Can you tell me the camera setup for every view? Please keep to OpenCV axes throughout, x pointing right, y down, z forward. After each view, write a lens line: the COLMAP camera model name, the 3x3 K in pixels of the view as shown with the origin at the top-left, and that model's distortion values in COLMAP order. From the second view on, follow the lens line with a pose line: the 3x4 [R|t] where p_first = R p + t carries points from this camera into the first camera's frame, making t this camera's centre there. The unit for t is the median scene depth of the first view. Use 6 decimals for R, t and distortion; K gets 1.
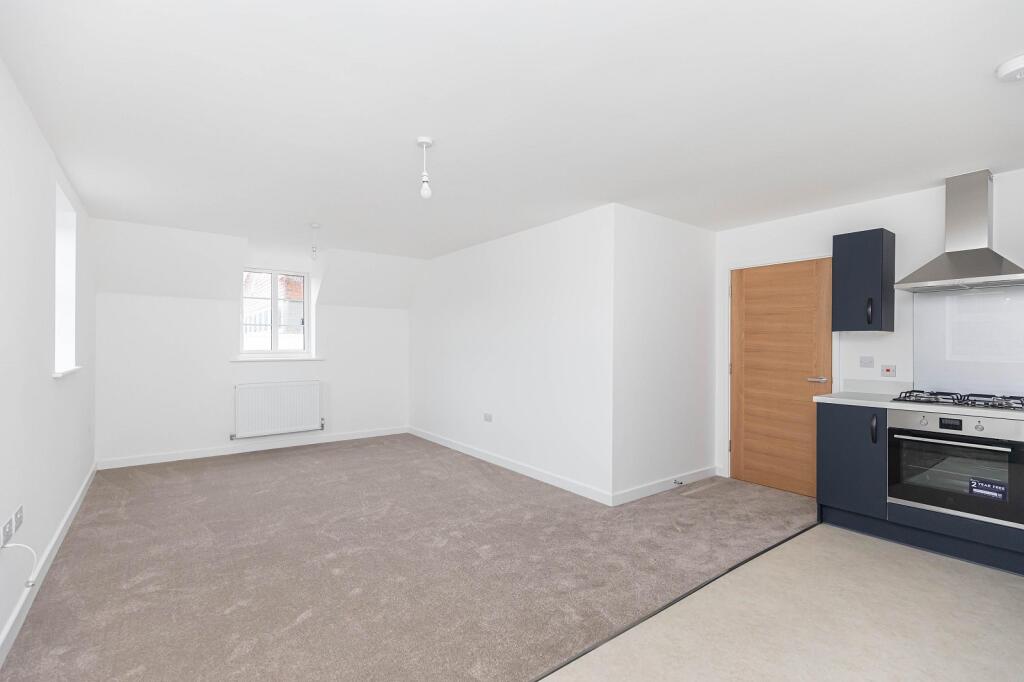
lens RADIAL K [[463.2, 0, 511.5], [0, 463.2, 344.5], [0, 0, 1]] dist [-0.000055, 0.000072]
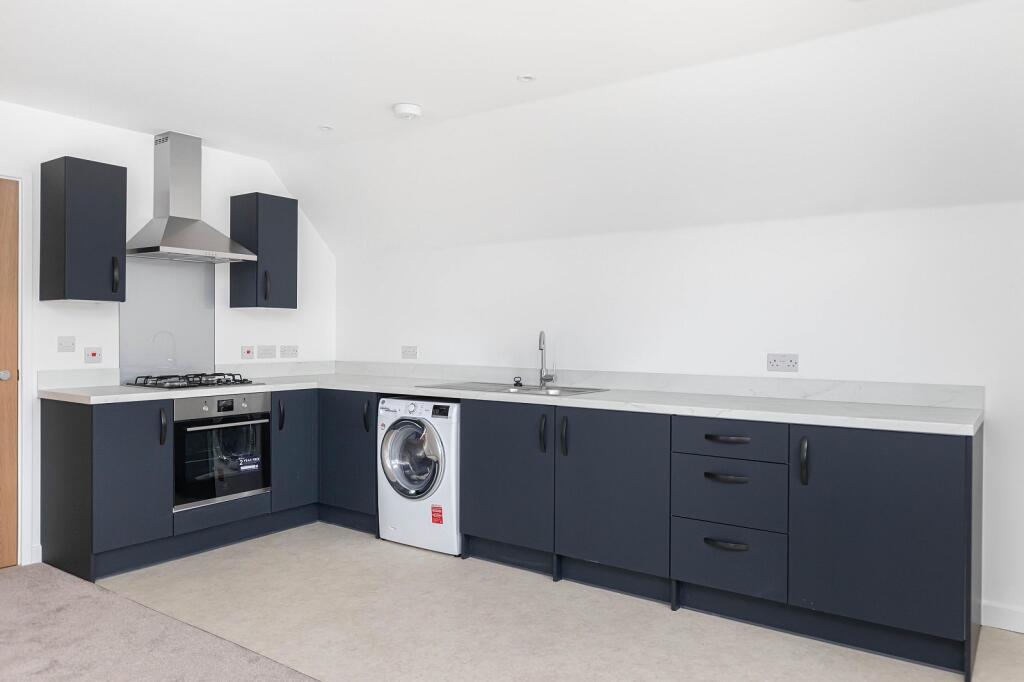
lens RADIAL K [[724.6, 0, 514.6], [0, 724.6, 337.2], [0, 0, 1]] dist [-0.001420, -0.003041]
pose [[-0.303652, -0.012621, 0.952699, -0.620299], [-0.011561, 0.999887, 0.009562, 0.010699], [-0.952713, -0.008110, -0.303764, 0.864579]]
